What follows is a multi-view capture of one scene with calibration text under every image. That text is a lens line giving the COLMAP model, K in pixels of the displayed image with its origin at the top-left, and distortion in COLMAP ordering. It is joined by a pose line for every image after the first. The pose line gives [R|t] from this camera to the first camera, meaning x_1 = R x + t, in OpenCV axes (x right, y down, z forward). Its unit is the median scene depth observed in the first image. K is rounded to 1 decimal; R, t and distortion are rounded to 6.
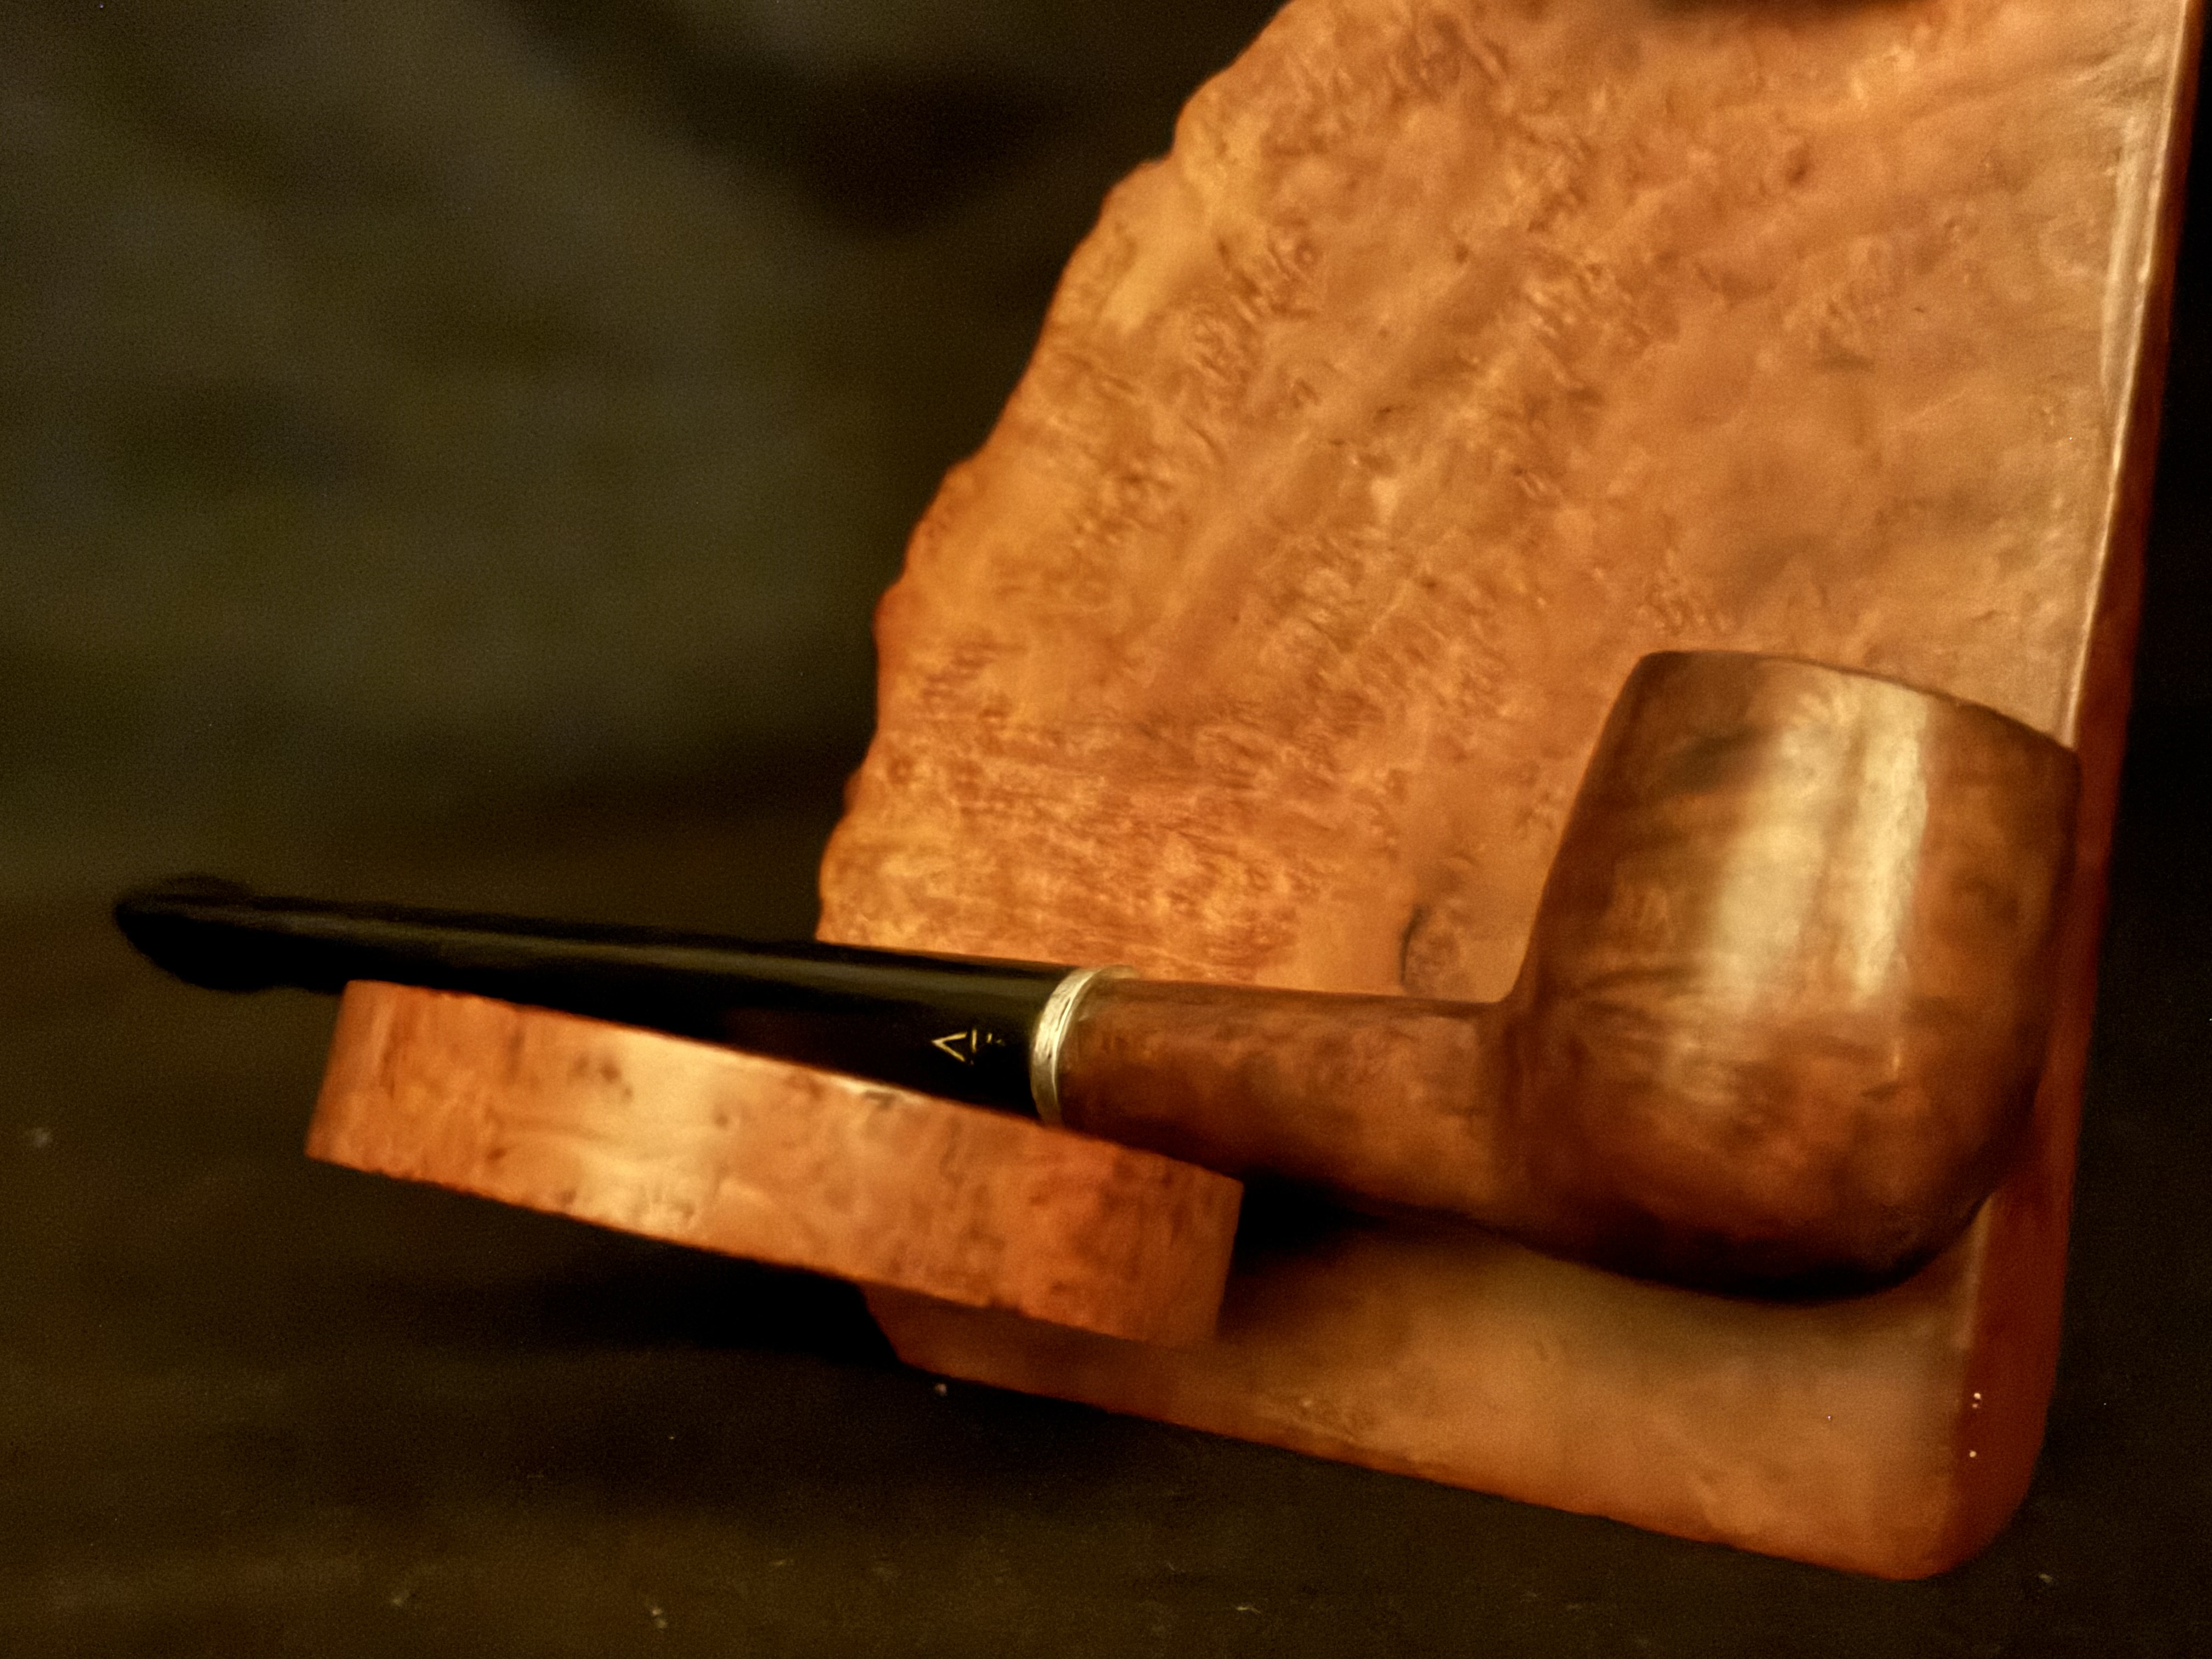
lens RADIAL K [[3644.1, 0, 1117.6], [0, 3644.1, 850.1], [0, 0, 1]] dist [0.163156, 0.000000]
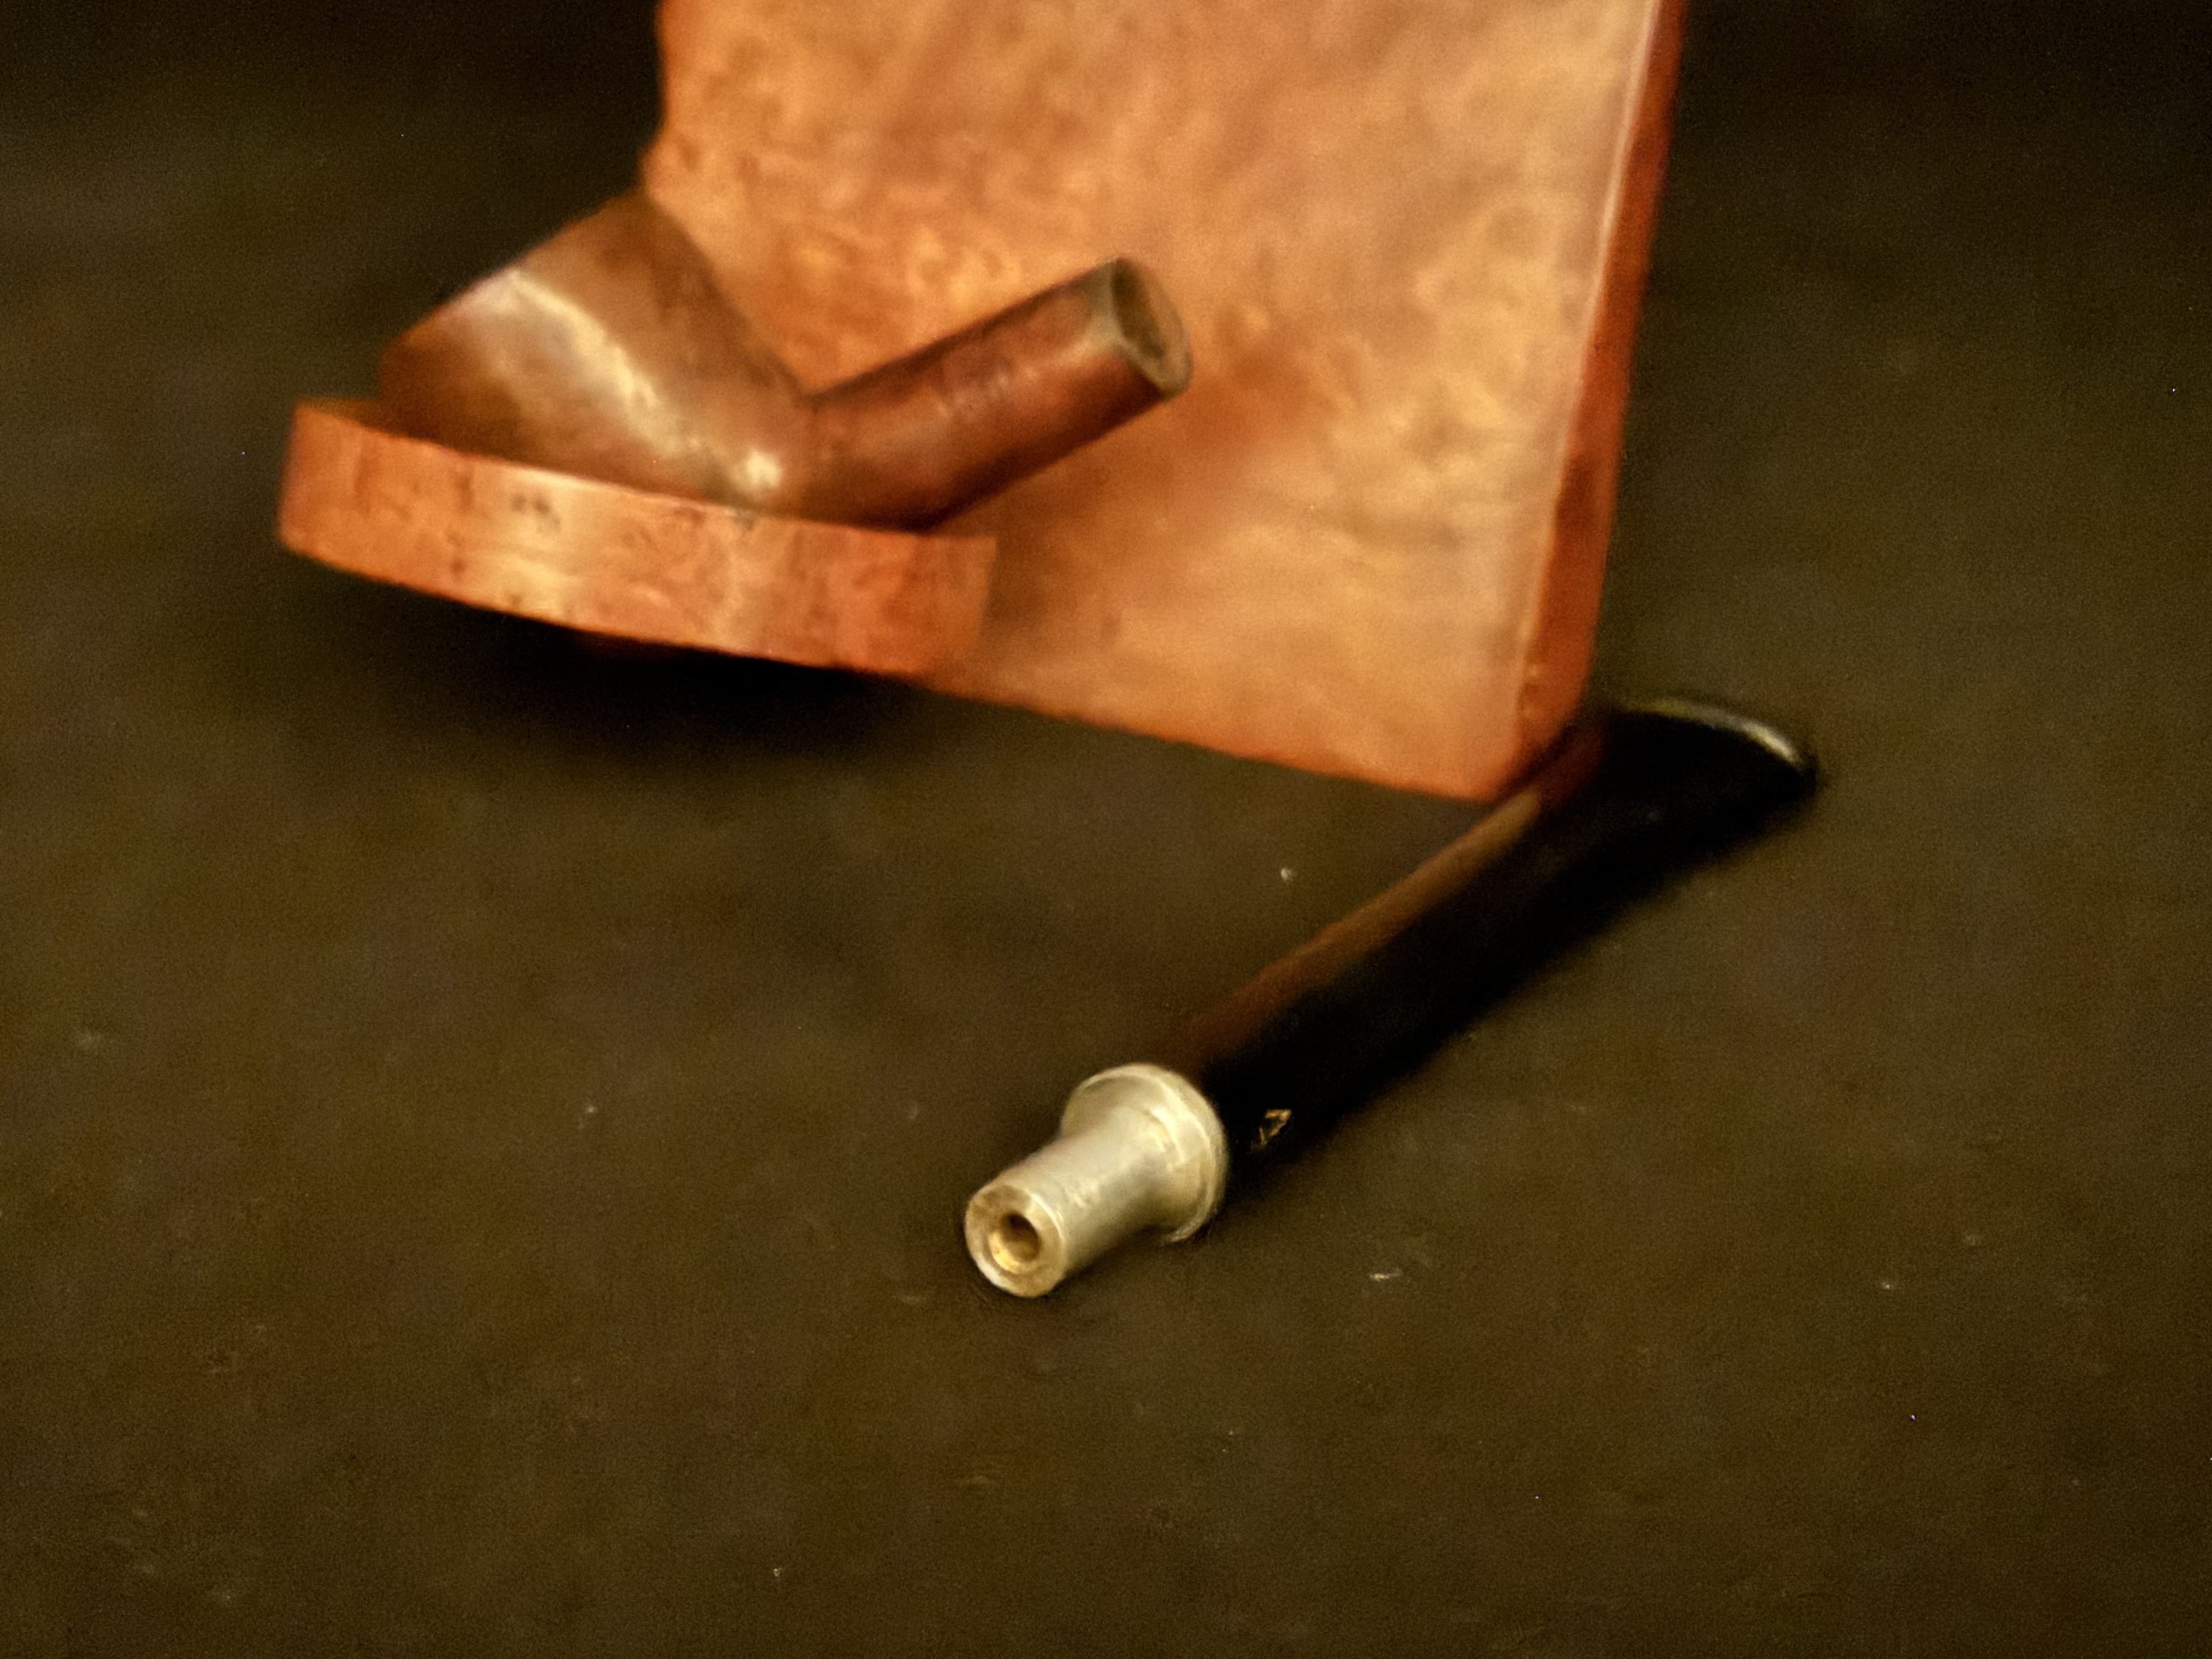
lens RADIAL K [[4090.5, 0, 1121.6], [0, 4090.5, 825.4], [0, 0, 1]] dist [0.264330, 0.000000]
pose [[0.994151, -0.040566, 0.100095, -0.067402], [0.011547, 0.961390, 0.274947, -0.195595], [-0.107384, -0.272183, 0.956235, -0.410478]]
